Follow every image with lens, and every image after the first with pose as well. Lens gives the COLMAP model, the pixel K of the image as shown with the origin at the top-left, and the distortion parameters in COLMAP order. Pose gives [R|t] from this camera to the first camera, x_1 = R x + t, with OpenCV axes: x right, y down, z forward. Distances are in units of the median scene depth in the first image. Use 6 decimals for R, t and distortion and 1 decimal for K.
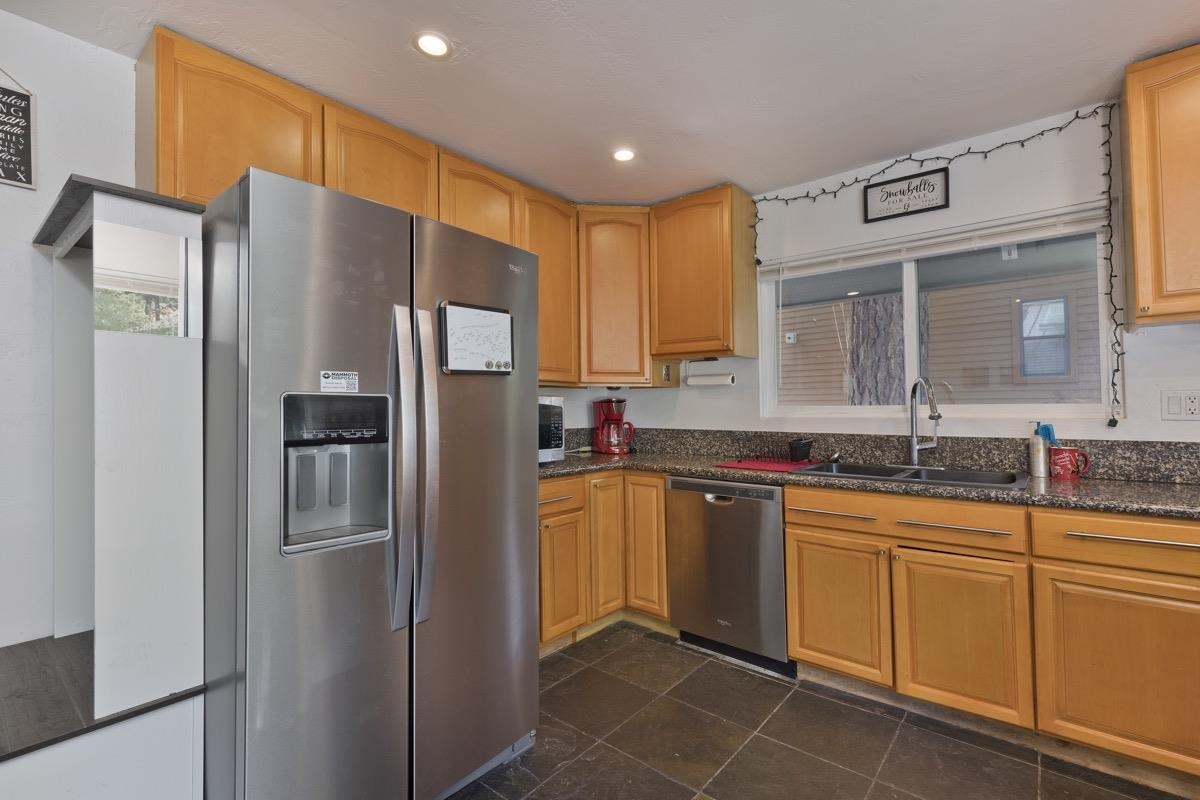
lens RADIAL K [[546.9, 0, 595.2], [0, 546.9, 390.6], [0, 0, 1]] dist [0.003238, 0.000089]
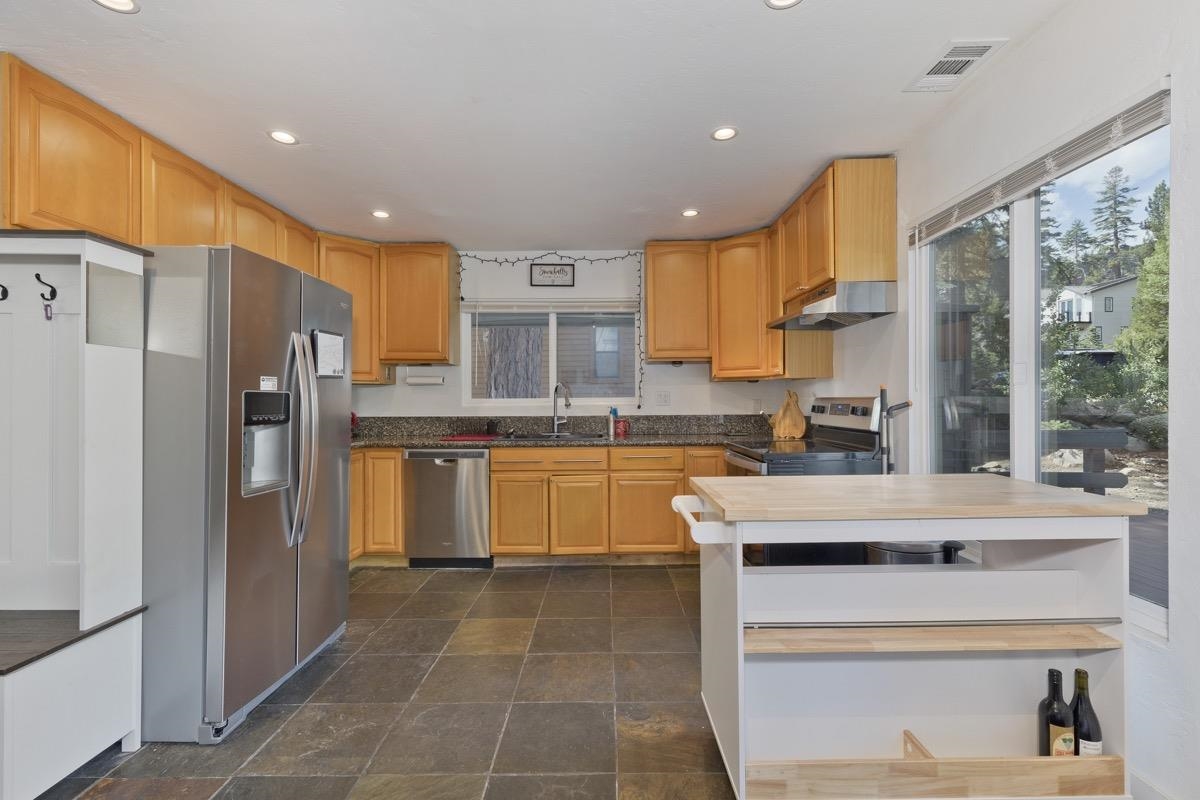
lens RADIAL K [[537.3, 0, 607.5], [0, 537.3, 398.6], [0, 0, 1]] dist [0.007226, -0.000212]
pose [[0.768496, -0.000175, 0.639854, -0.381765], [-0.017781, 0.999608, 0.021629, -0.012301], [-0.639607, -0.028000, 0.768192, -0.411646]]
